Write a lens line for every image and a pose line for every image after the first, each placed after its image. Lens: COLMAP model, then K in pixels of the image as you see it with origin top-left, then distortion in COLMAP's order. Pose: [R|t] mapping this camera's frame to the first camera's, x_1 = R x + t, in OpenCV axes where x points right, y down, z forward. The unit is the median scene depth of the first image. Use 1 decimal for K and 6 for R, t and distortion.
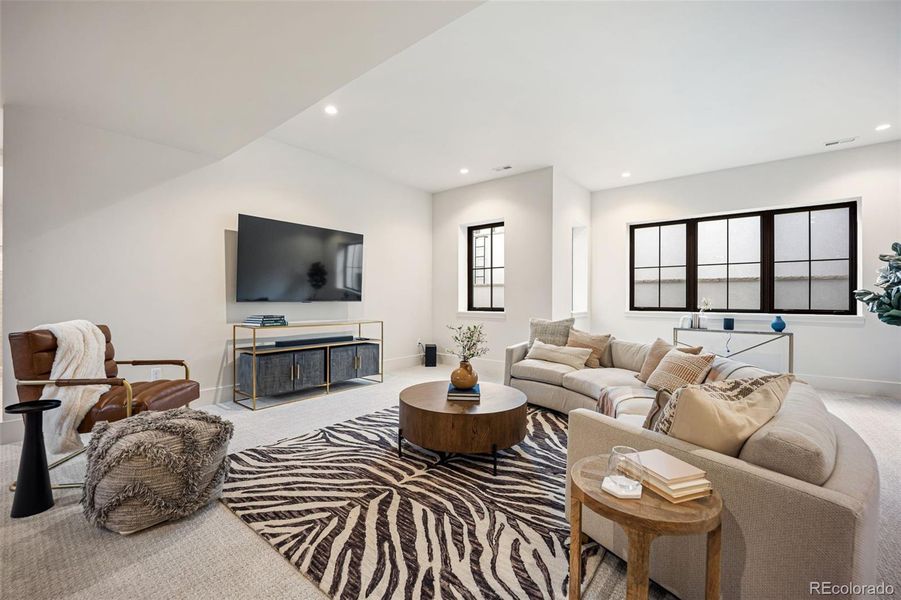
lens RADIAL K [[366.7, 0, 446.7], [0, 366.7, 298.2], [0, 0, 1]] dist [-0.021750, 0.001011]
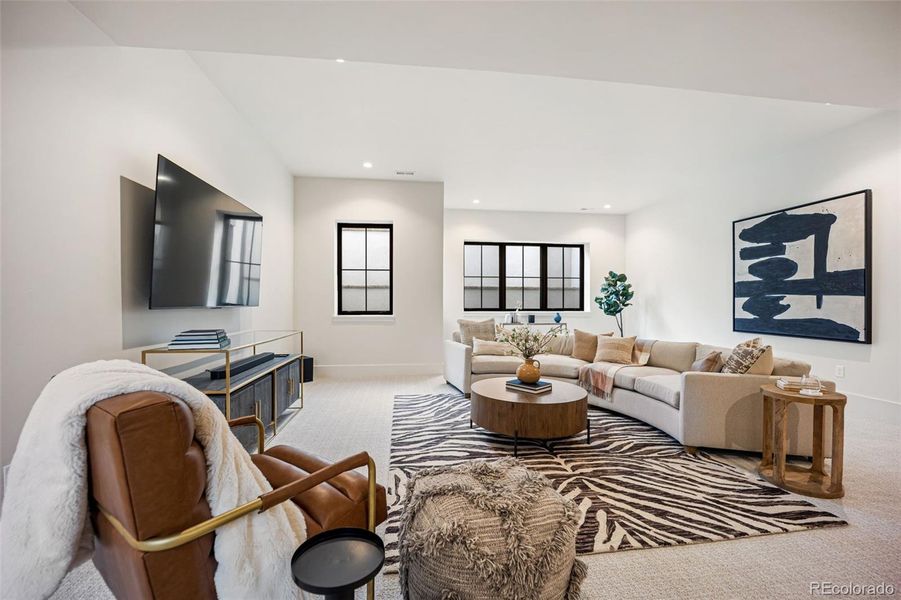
lens RADIAL K [[366.7, 0, 448.4], [0, 366.7, 299.0], [0, 0, 1]] dist [-0.021750, 0.001011]
pose [[0.697544, 0.004089, 0.716530, -0.625840], [0.000235, 0.999982, -0.005935, -0.000522], [-0.716542, 0.004308, 0.697531, 0.270726]]
